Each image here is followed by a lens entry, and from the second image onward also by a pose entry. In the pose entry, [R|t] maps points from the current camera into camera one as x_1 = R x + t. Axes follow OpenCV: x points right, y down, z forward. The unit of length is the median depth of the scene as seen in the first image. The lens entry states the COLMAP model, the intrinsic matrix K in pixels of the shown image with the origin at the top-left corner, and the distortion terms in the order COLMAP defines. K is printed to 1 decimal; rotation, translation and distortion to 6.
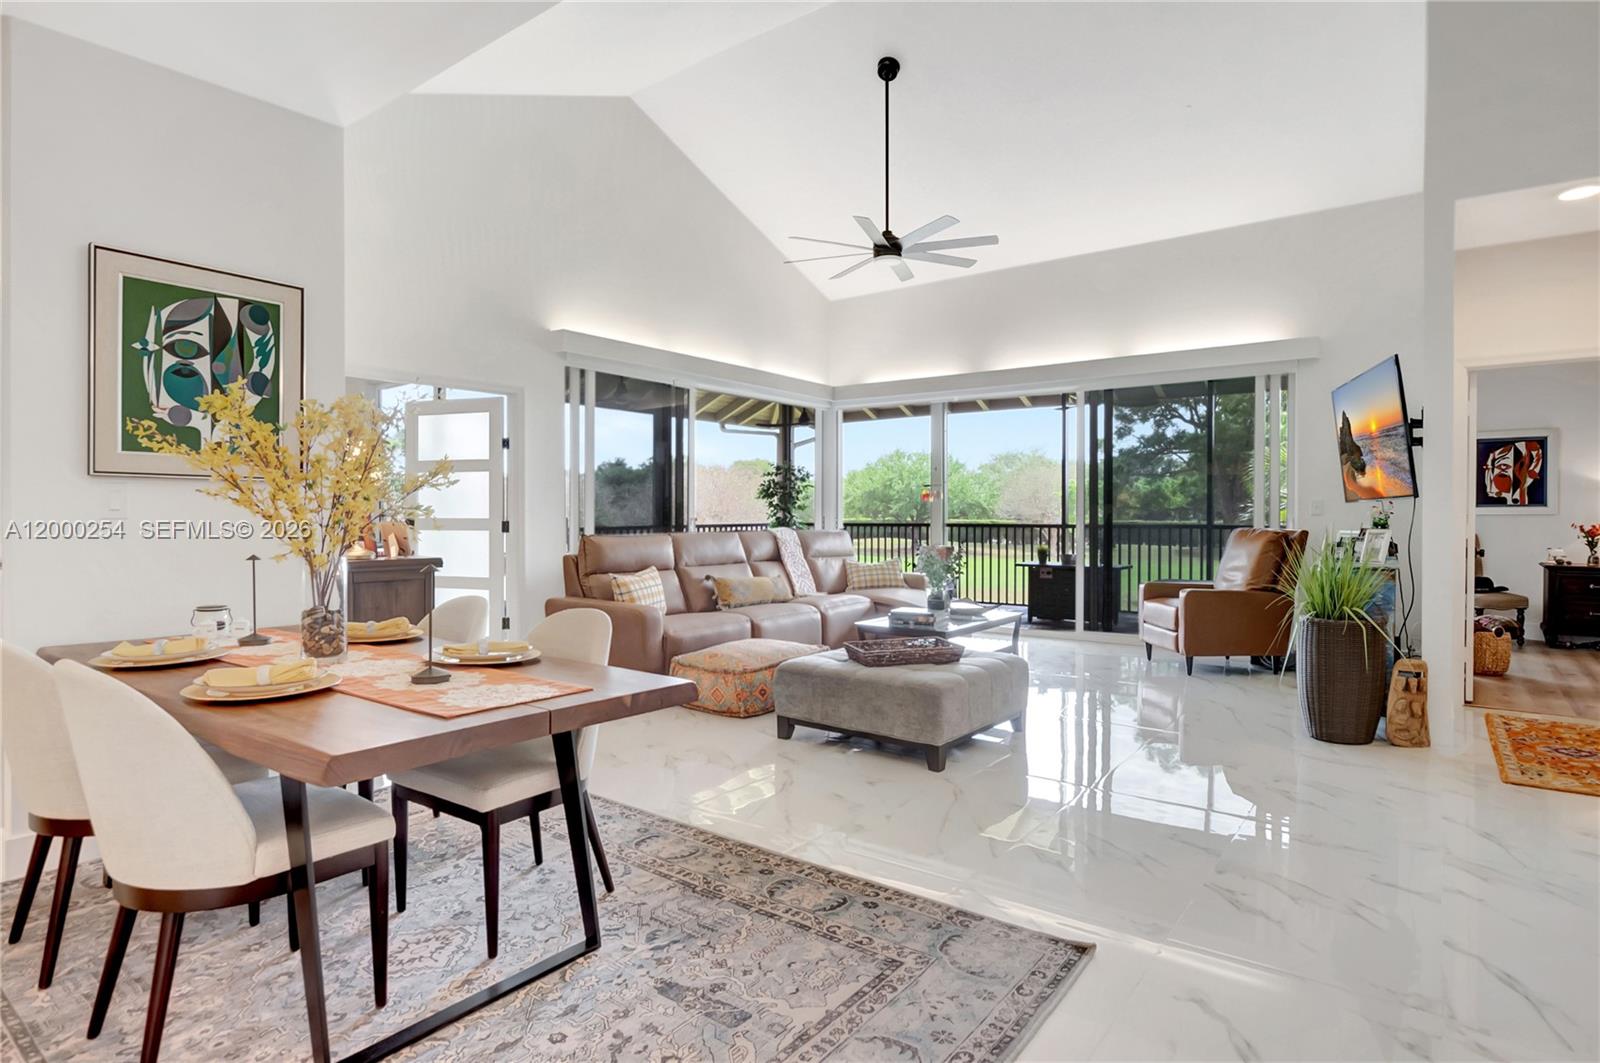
lens RADIAL K [[845.2, 0, 793.7], [0, 845.2, 516.6], [0, 0, 1]] dist [0.000900, 0.001360]
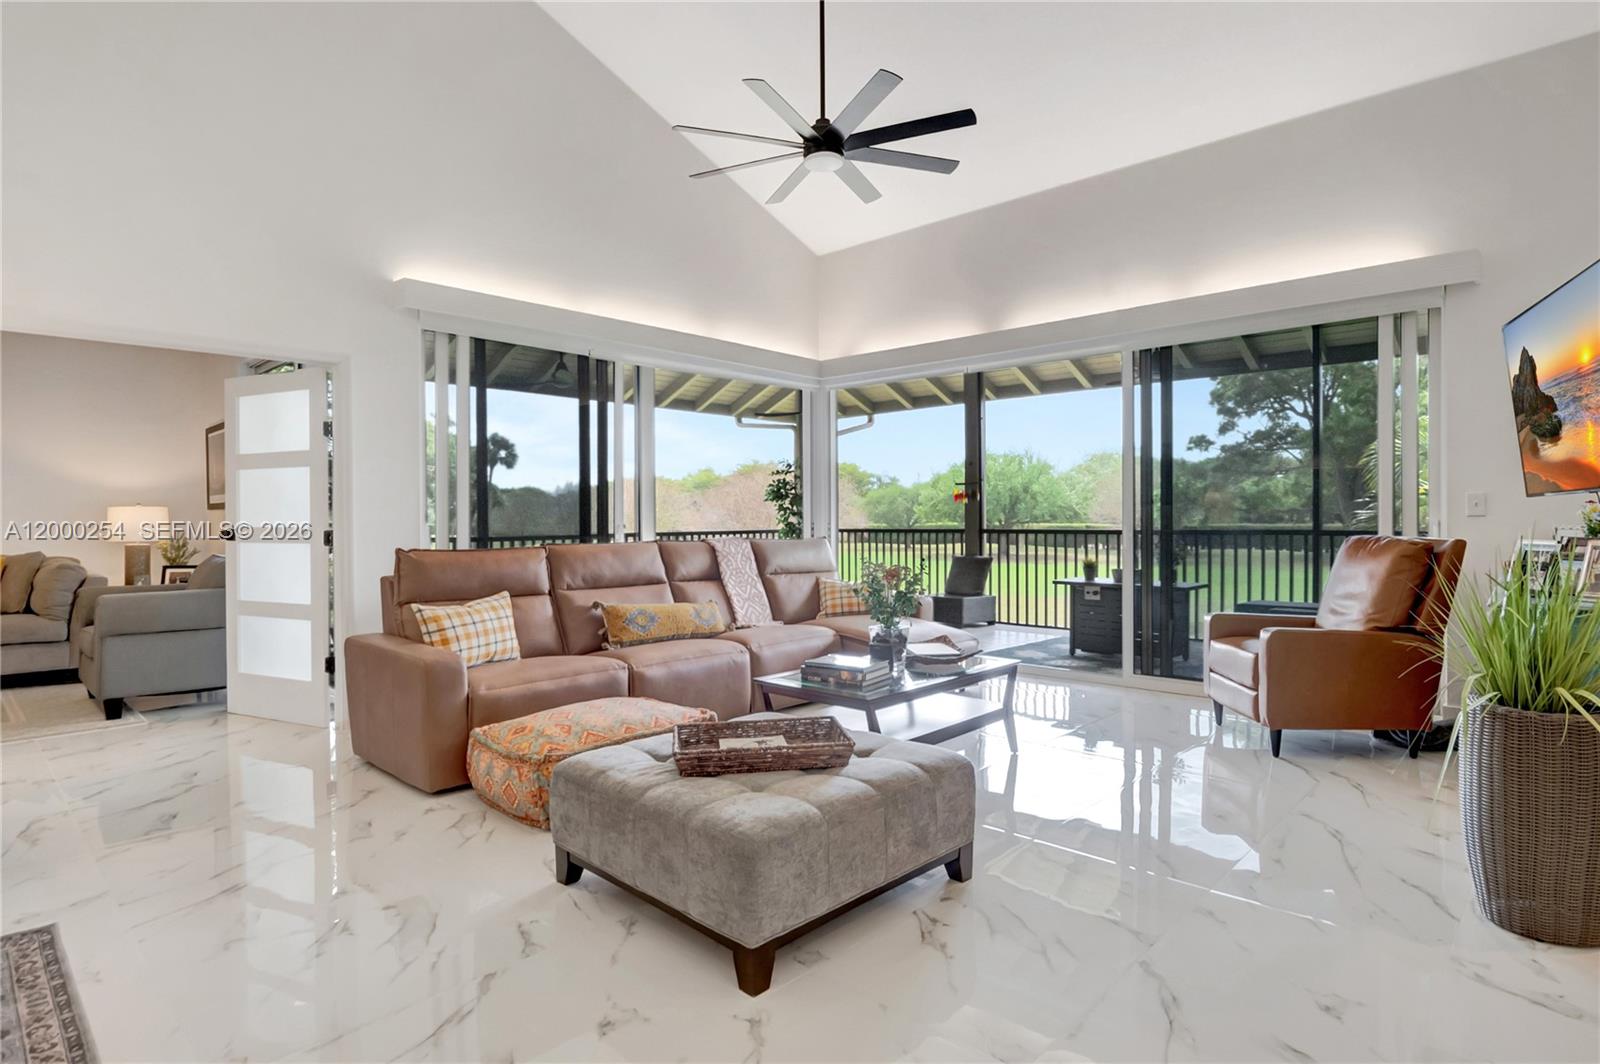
lens RADIAL K [[845.2, 0, 793.2], [0, 845.2, 518.4], [0, 0, 1]] dist [0.000900, 0.001360]
pose [[0.994111, -0.005823, -0.108207, 0.127818], [0.005416, 0.999977, -0.004058, -0.000119], [0.108228, 0.003448, 0.994120, 0.231350]]
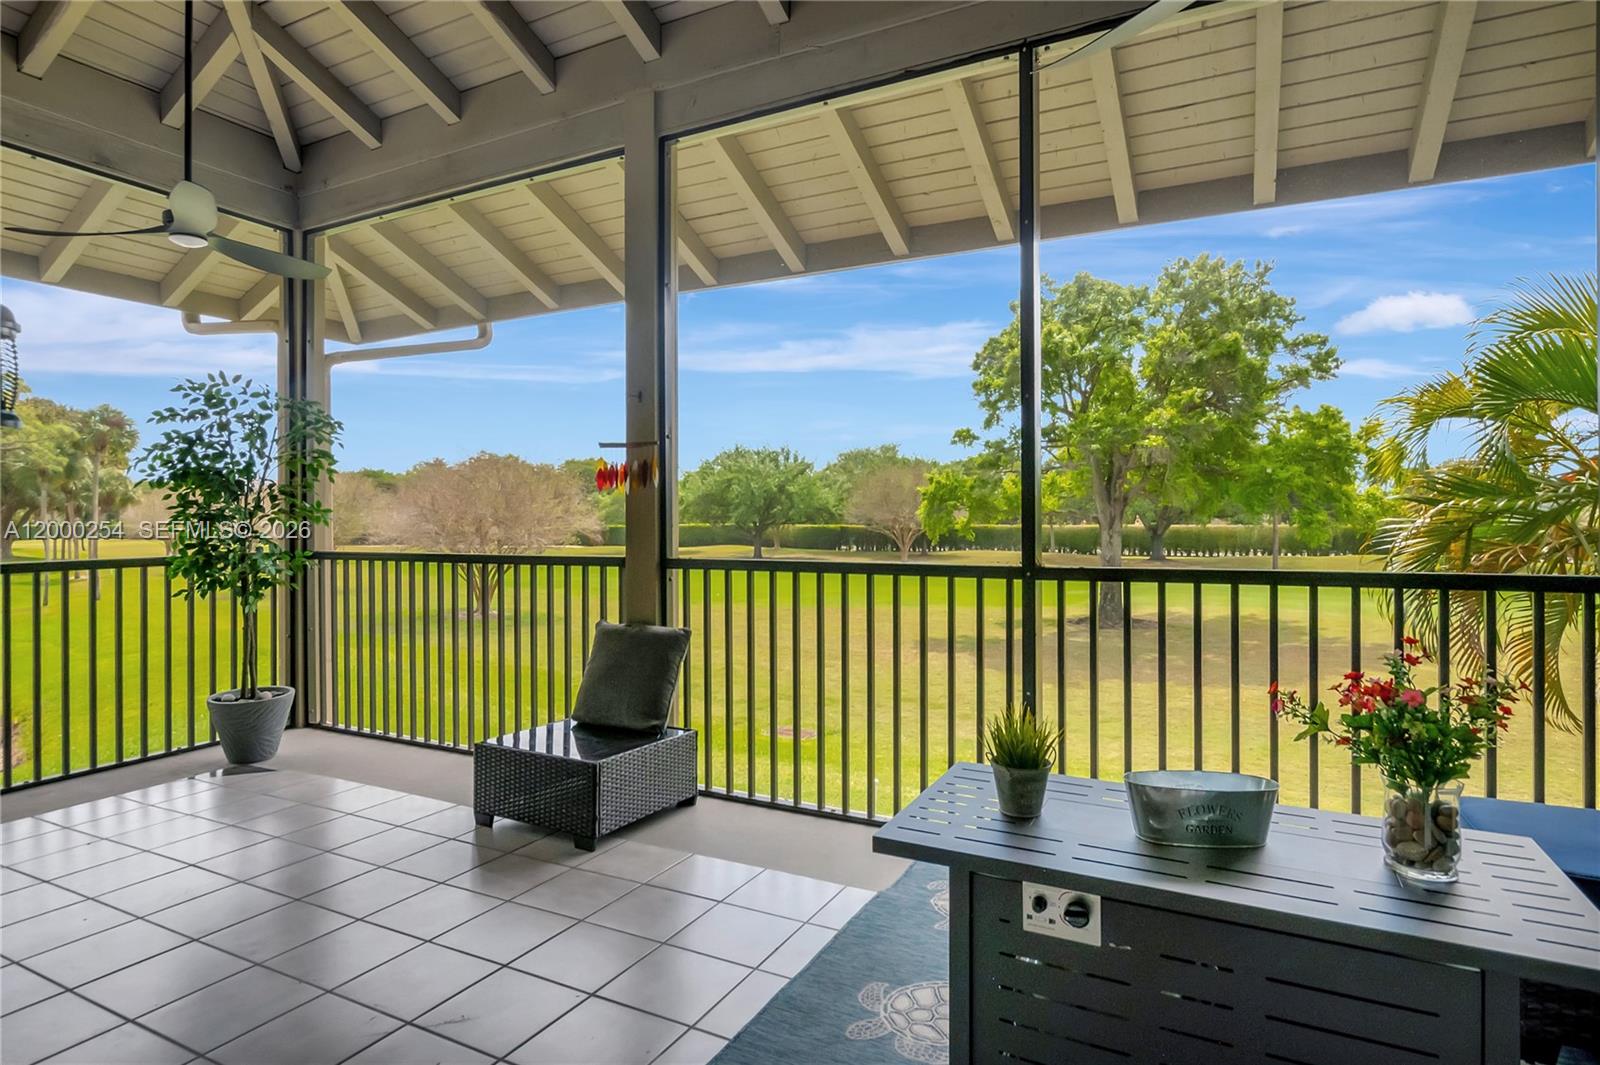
lens RADIAL K [[864.0, 0, 805.2], [0, 864.0, 538.7], [0, 0, 1]] dist [-0.014950, 0.003014]
pose [[0.982582, -0.011131, 0.185495, 0.255607], [0.007509, 0.999767, 0.020221, -0.008970], [-0.185676, -0.018476, 0.982437, 0.984063]]
